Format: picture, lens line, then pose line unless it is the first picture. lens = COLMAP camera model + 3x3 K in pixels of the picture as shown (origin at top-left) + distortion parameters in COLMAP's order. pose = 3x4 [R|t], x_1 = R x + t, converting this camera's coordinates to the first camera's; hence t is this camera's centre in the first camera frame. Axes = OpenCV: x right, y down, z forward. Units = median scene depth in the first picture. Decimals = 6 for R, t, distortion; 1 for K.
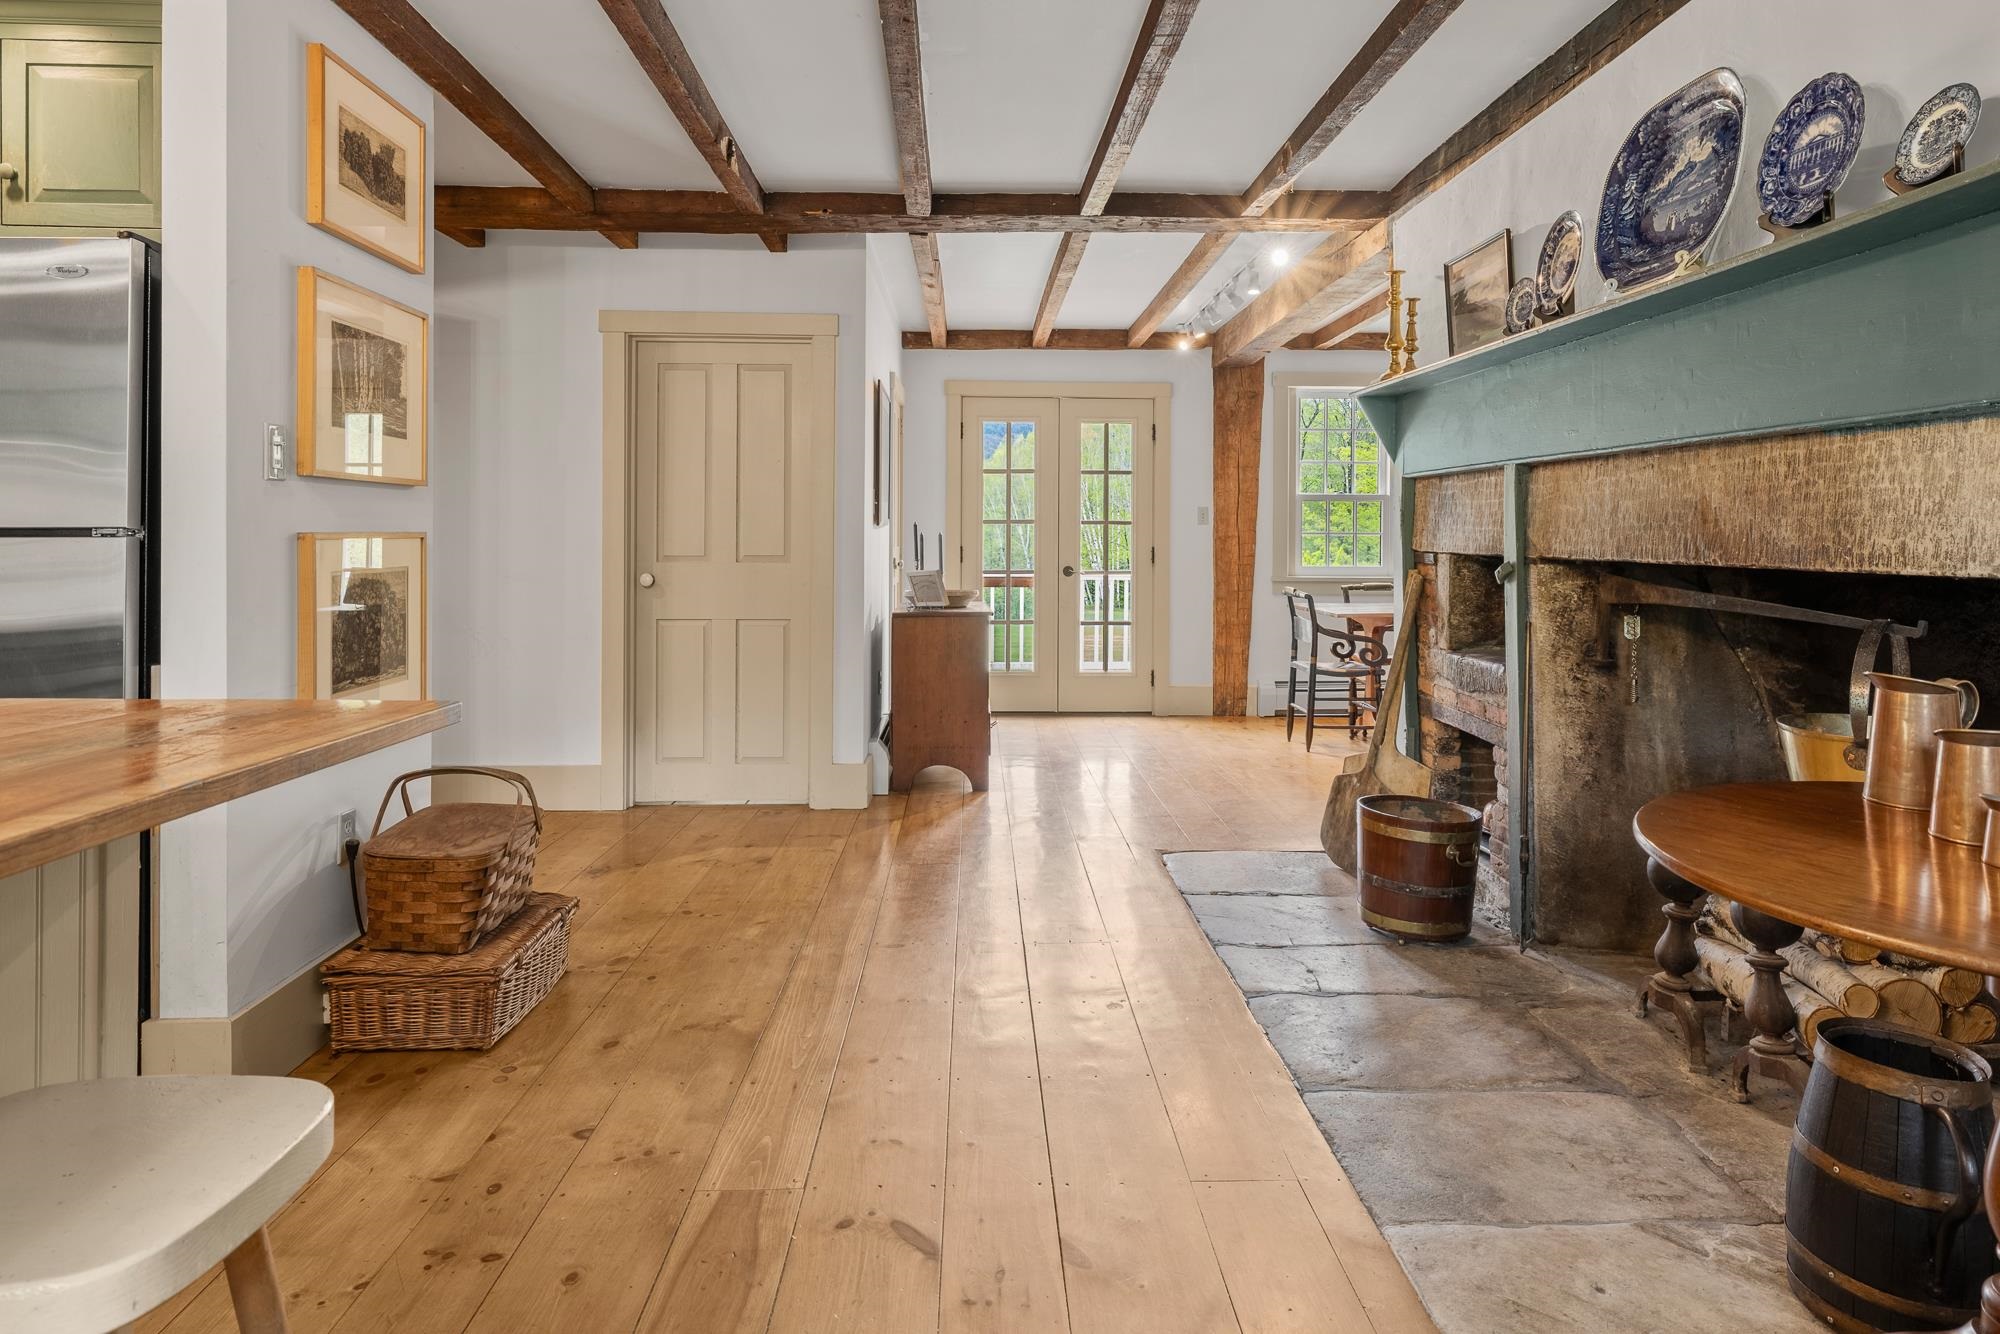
lens RADIAL K [[1177.8, 0, 999.4], [0, 1177.8, 554.2], [0, 0, 1]] dist [-0.005775, -0.001522]
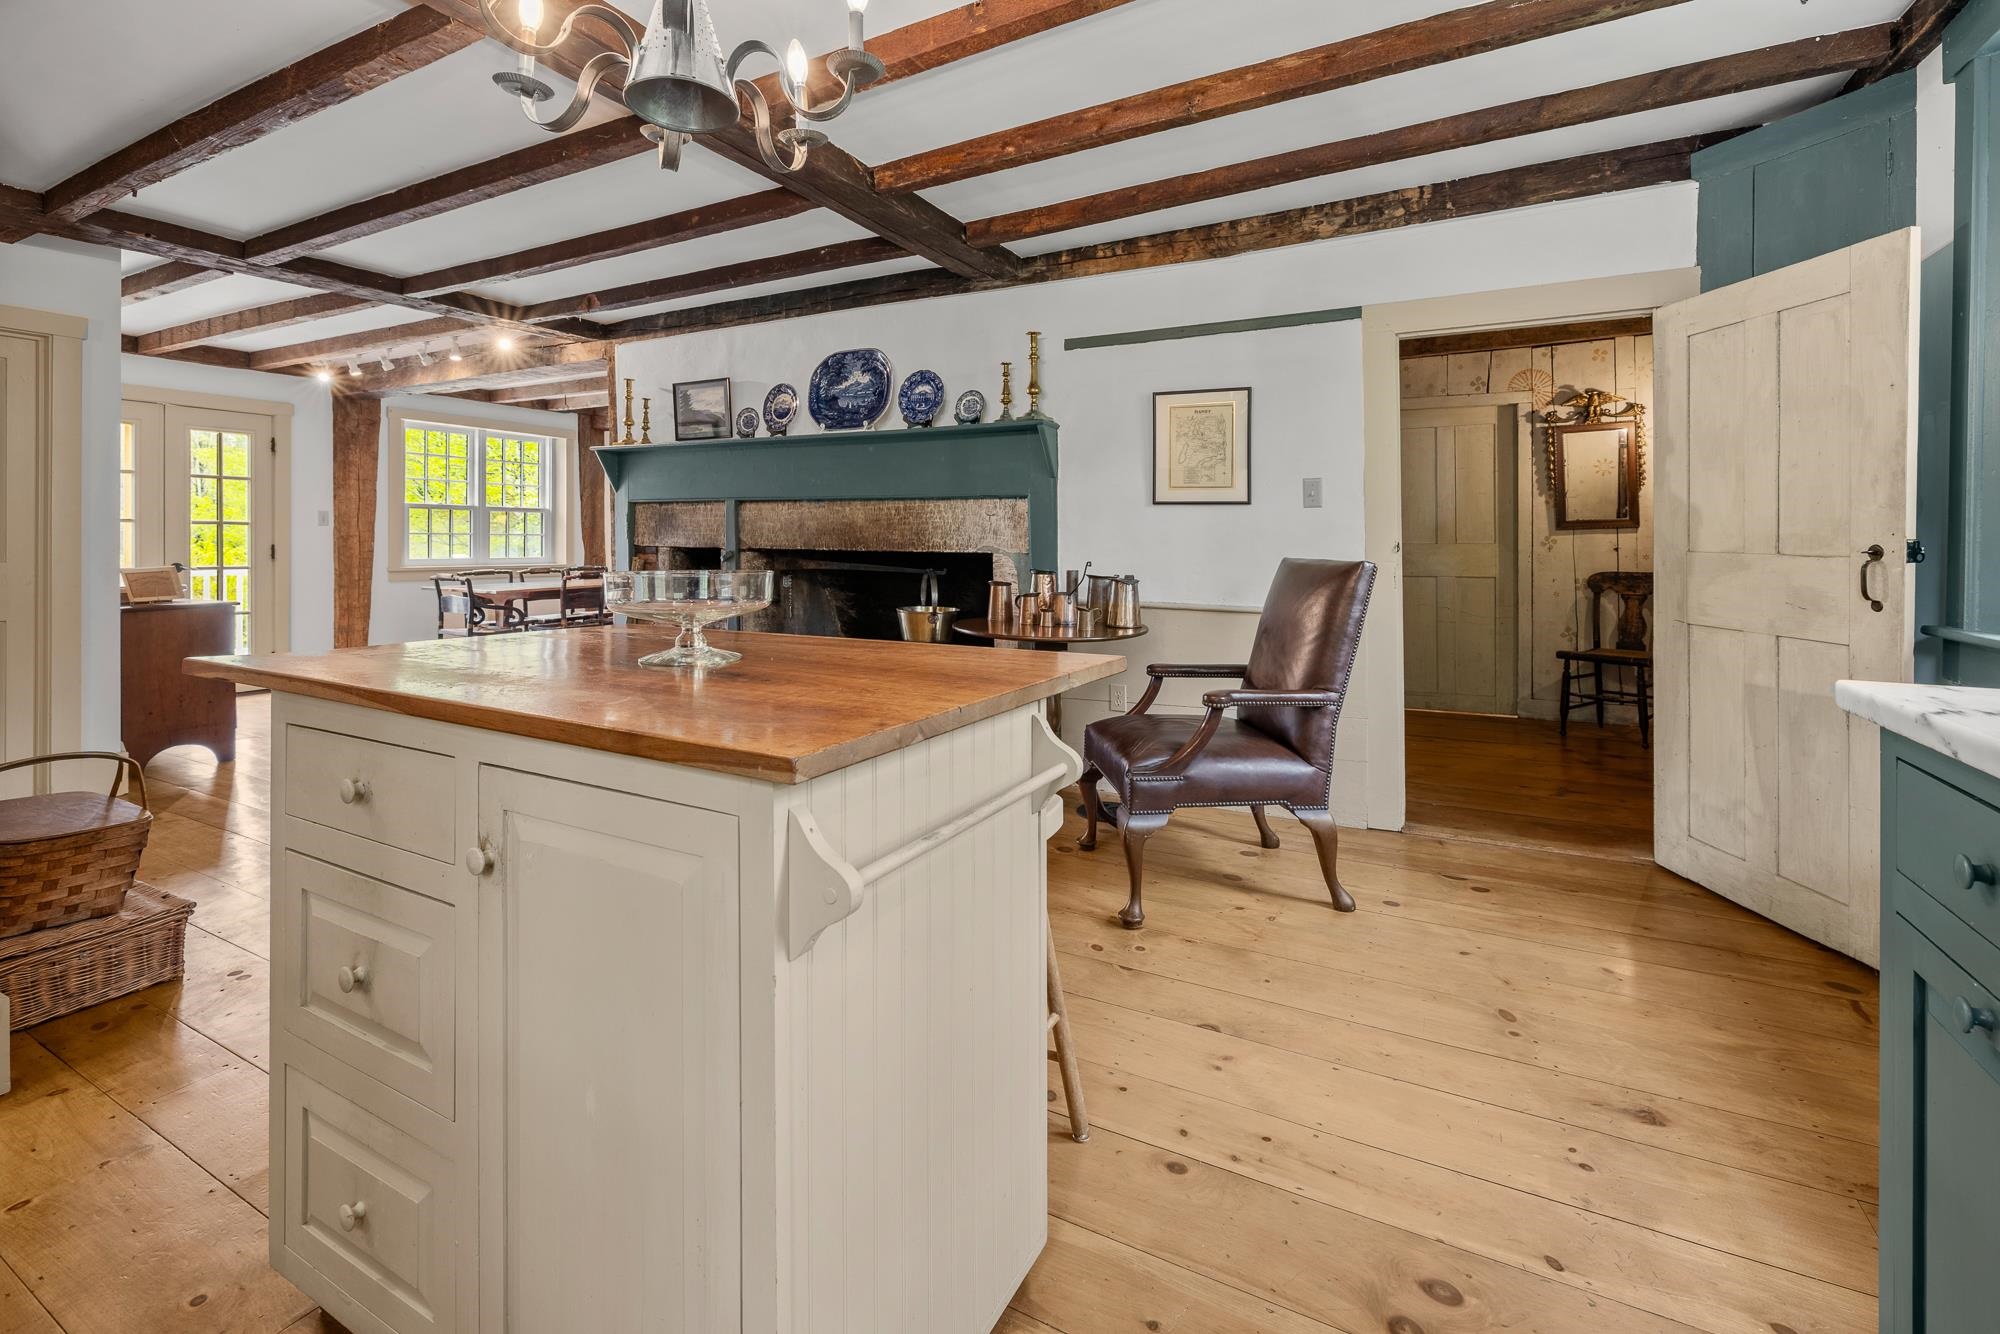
lens RADIAL K [[872.5, 0, 1004.6], [0, 872.5, 543.7], [0, 0, 1]] dist [-0.001146, -0.000547]
pose [[0.506272, -0.004511, 0.862362, -0.608714], [0.009242, 0.999957, -0.000196, -0.000690], [-0.862324, 0.008069, 0.506292, -0.118149]]
